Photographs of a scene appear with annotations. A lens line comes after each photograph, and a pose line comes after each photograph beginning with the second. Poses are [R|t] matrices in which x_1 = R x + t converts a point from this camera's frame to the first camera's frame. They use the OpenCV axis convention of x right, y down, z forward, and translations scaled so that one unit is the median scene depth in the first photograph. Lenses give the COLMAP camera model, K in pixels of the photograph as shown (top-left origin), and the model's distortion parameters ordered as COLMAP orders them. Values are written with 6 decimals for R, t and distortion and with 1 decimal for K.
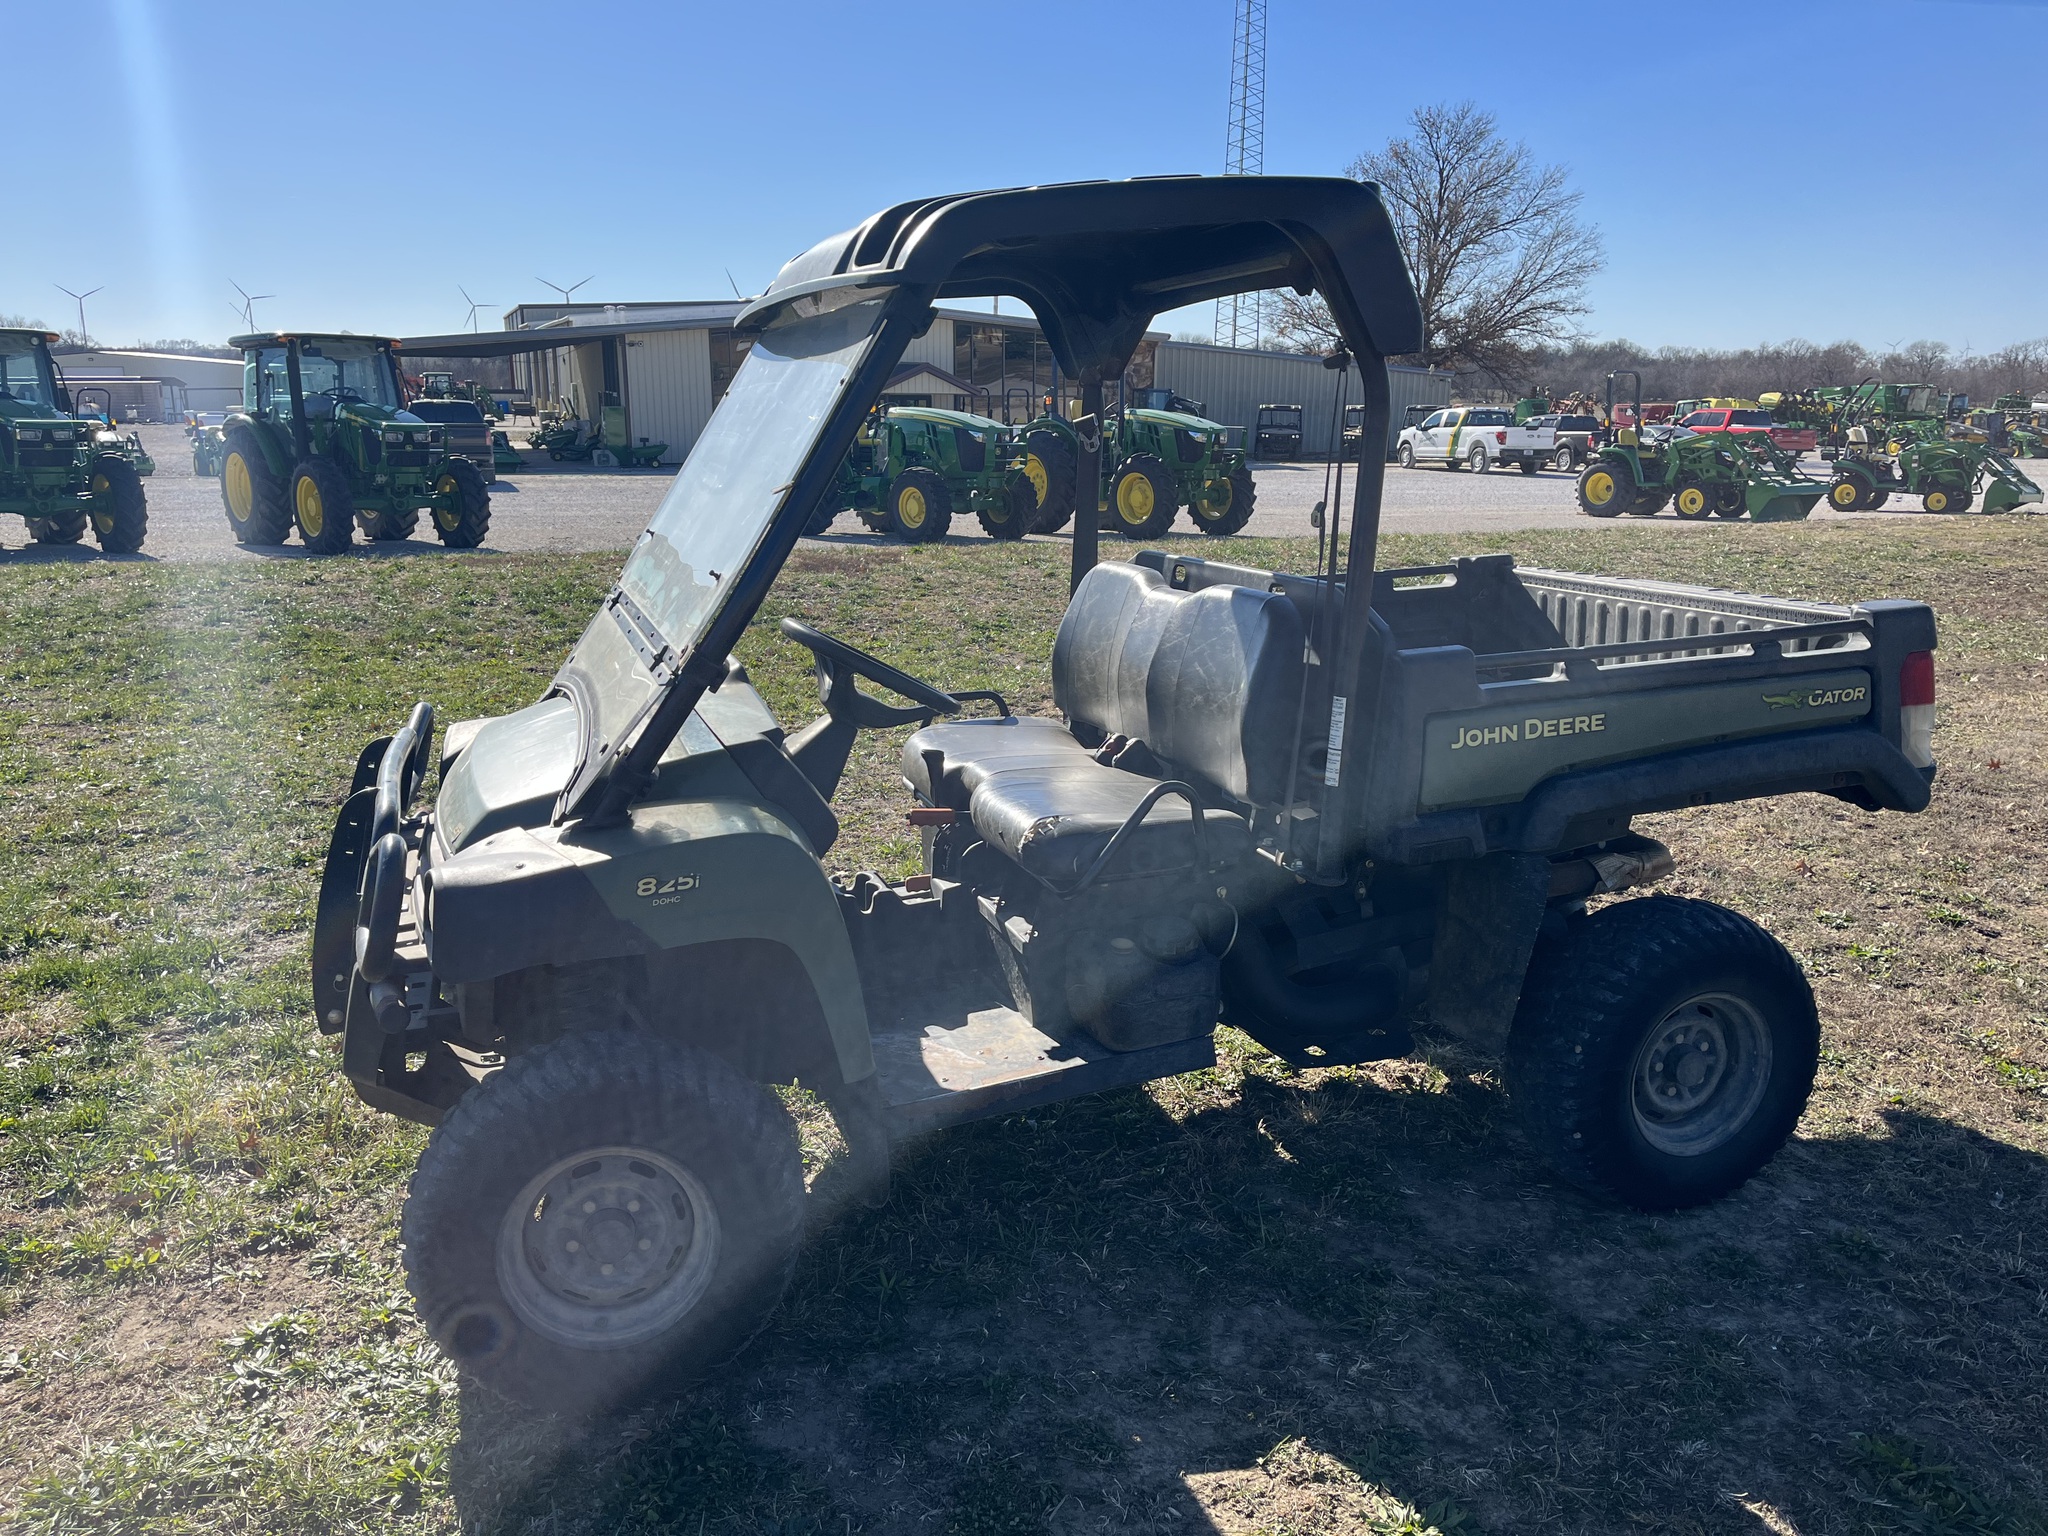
lens RADIAL K [[1560.4, 0, 1030.4], [0, 1560.4, 773.5], [0, 0, 1]] dist [0.056762, -0.086818]
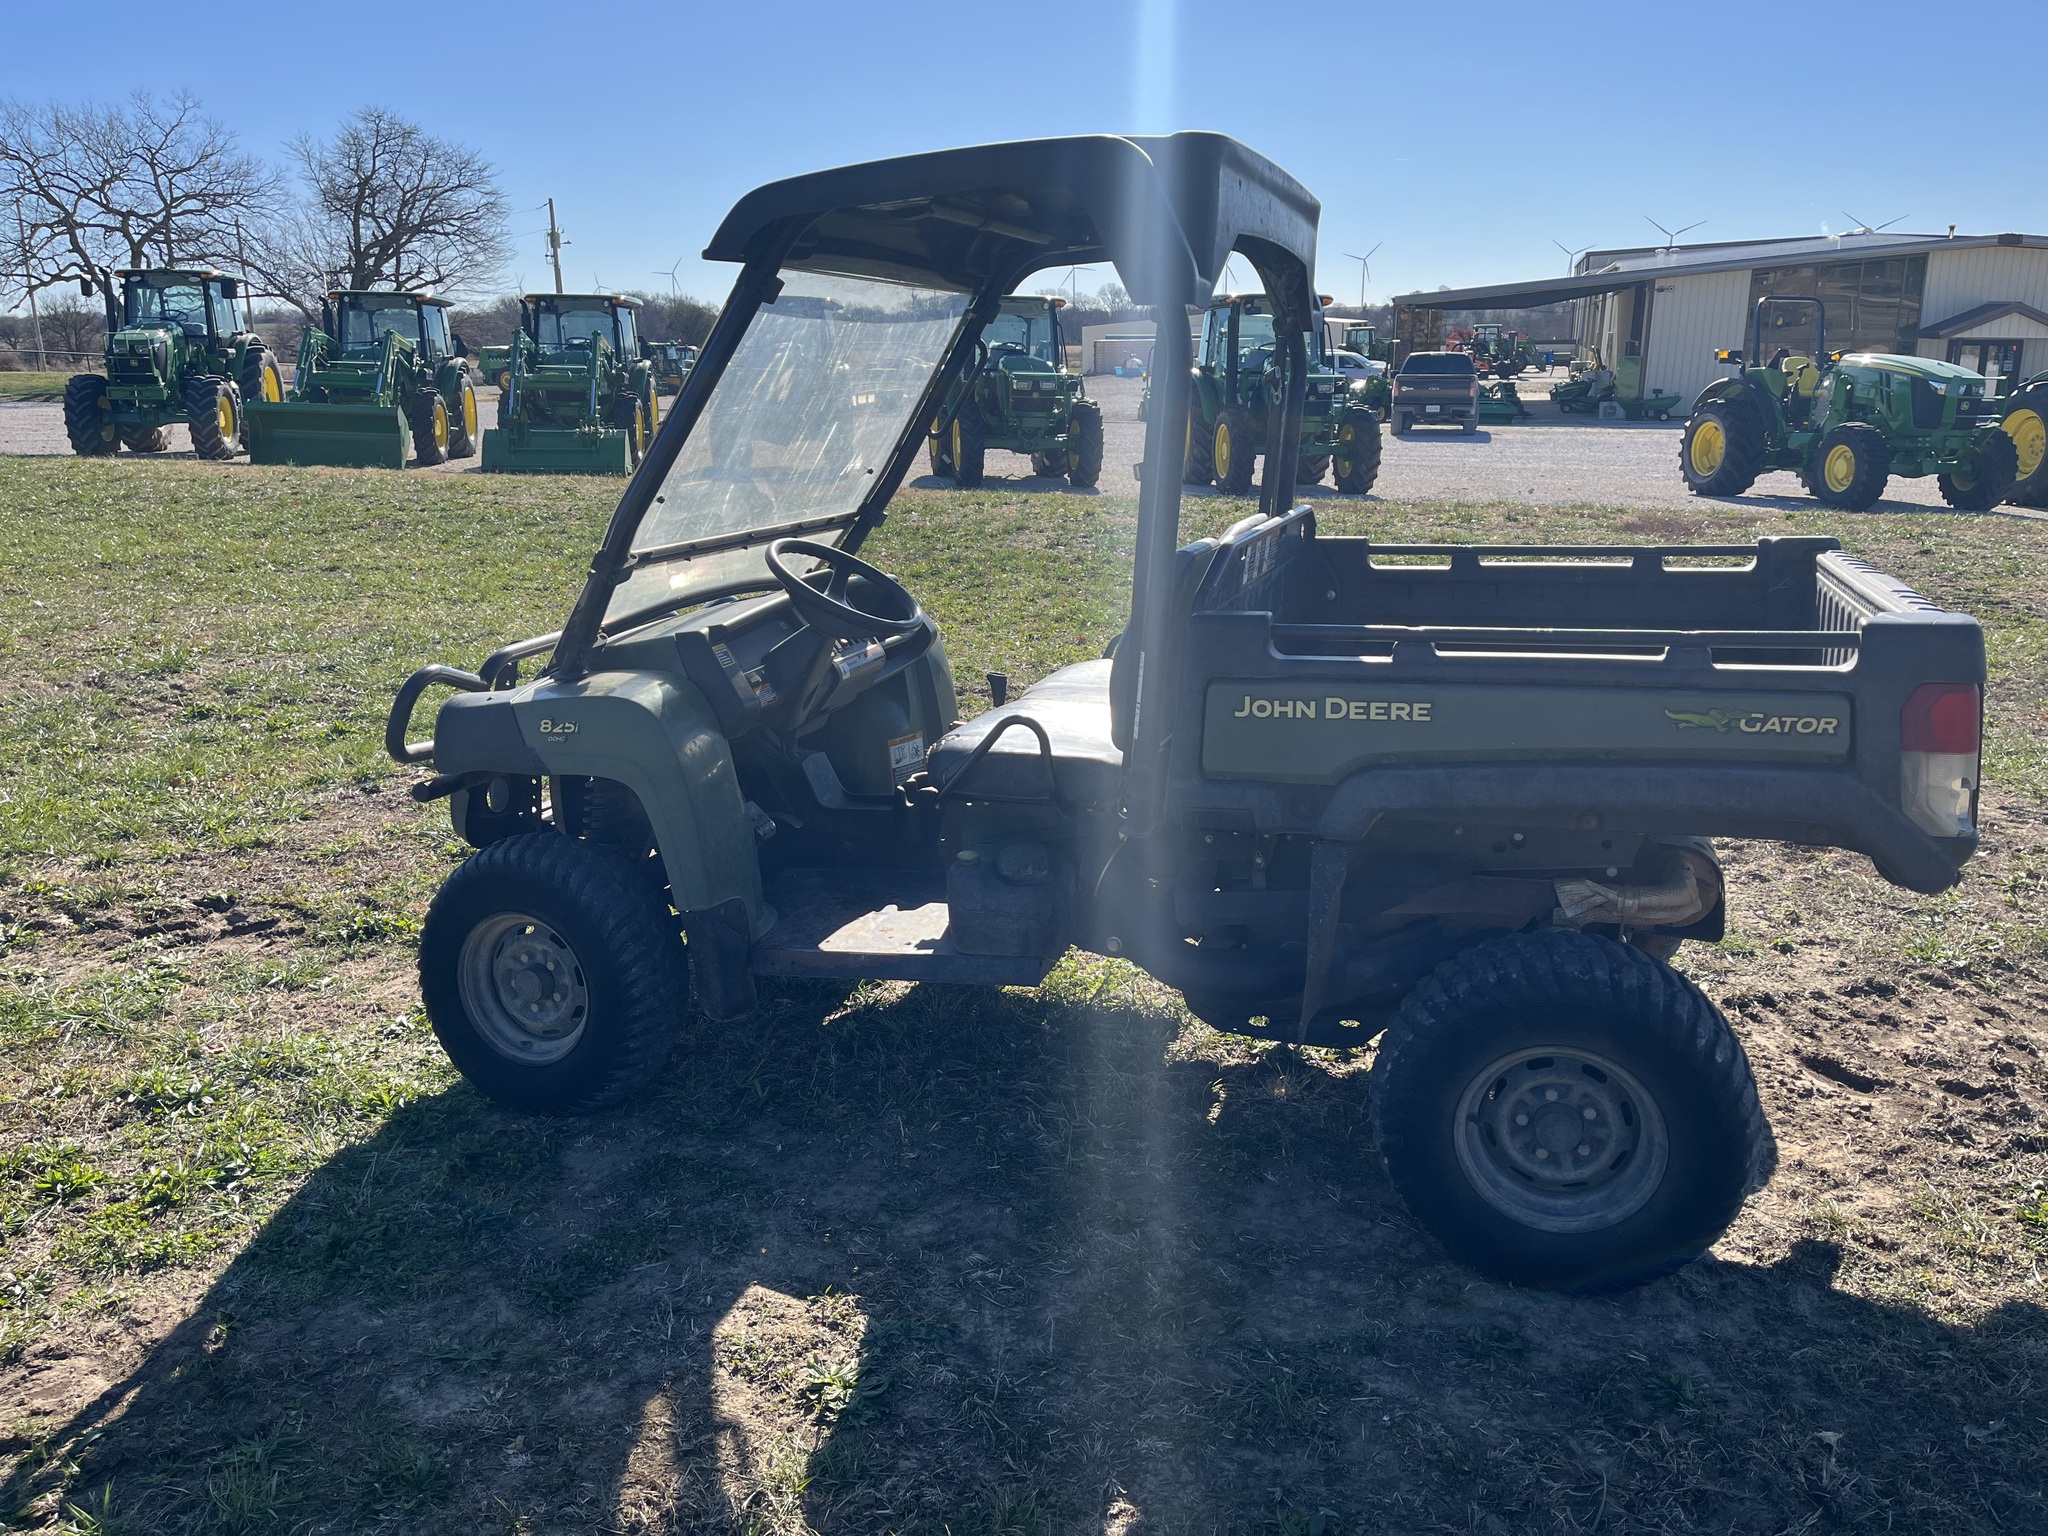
lens RADIAL K [[1560.4, 0, 1033.0], [0, 1560.4, 770.0], [0, 0, 1]] dist [0.056762, -0.086818]
pose [[0.793444, 0.148951, -0.590135, 0.107804], [-0.132643, 0.988604, 0.071185, -0.005107], [0.594013, 0.021796, 0.804160, 0.021152]]
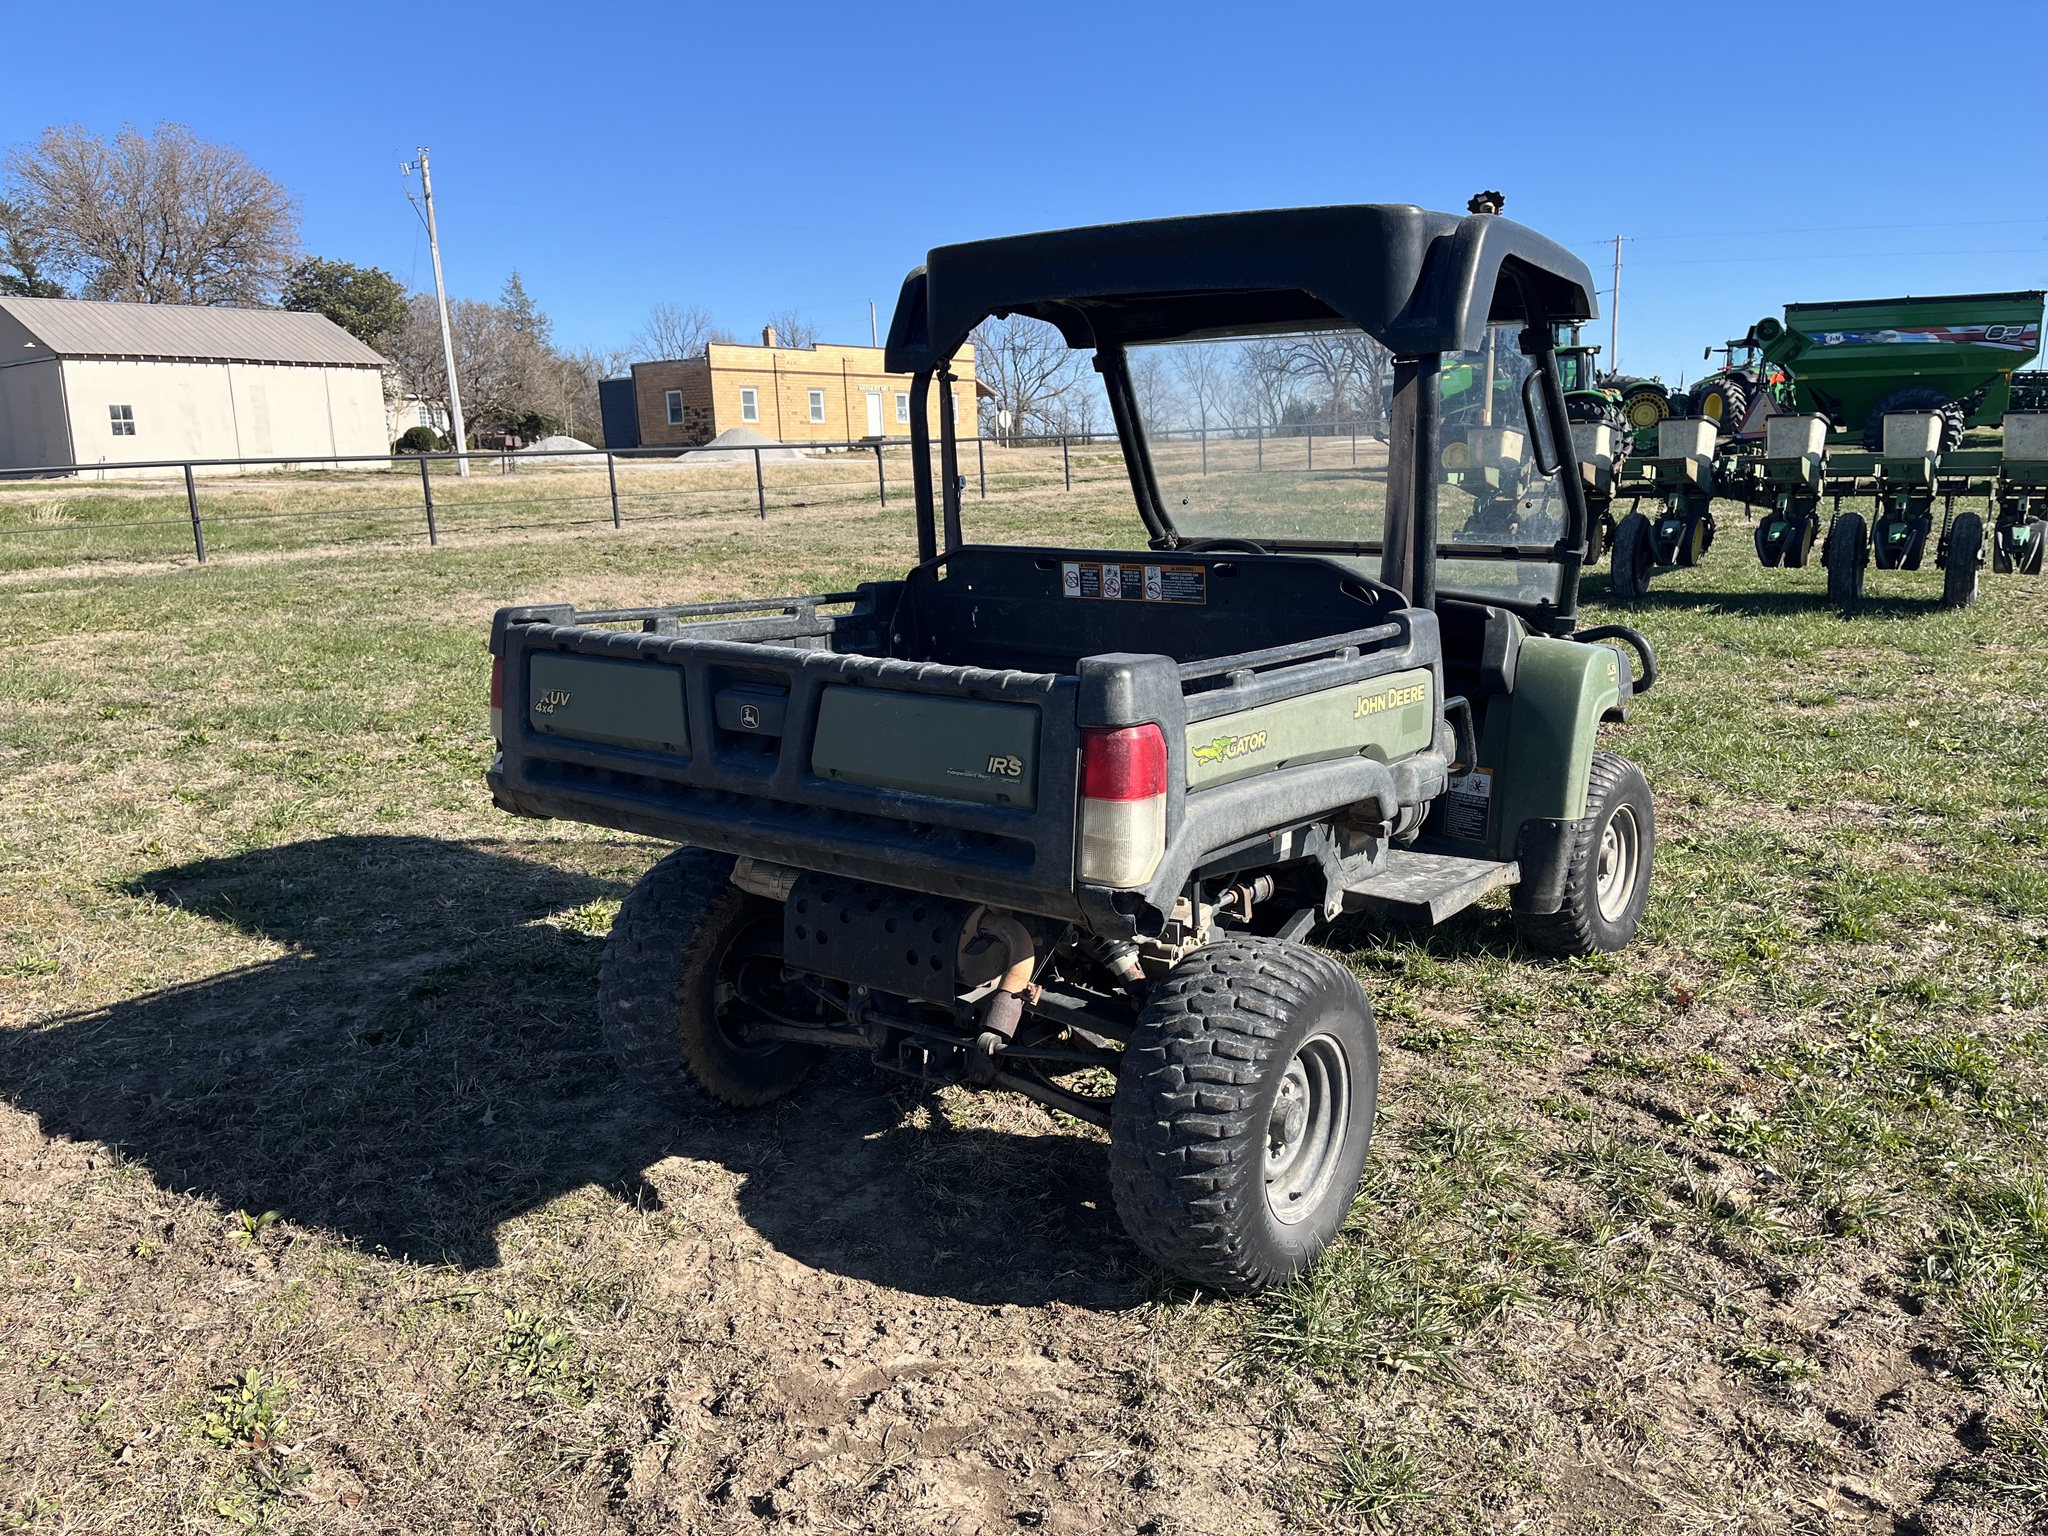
lens RADIAL K [[1560.4, 0, 1031.9], [0, 1560.4, 766.1], [0, 0, 1]] dist [0.056762, -0.086818]
pose [[-0.819123, 0.128218, -0.559105, 0.137805], [-0.112423, 0.919910, 0.375667, -0.067675], [0.562494, 0.370574, -0.739105, 0.313758]]
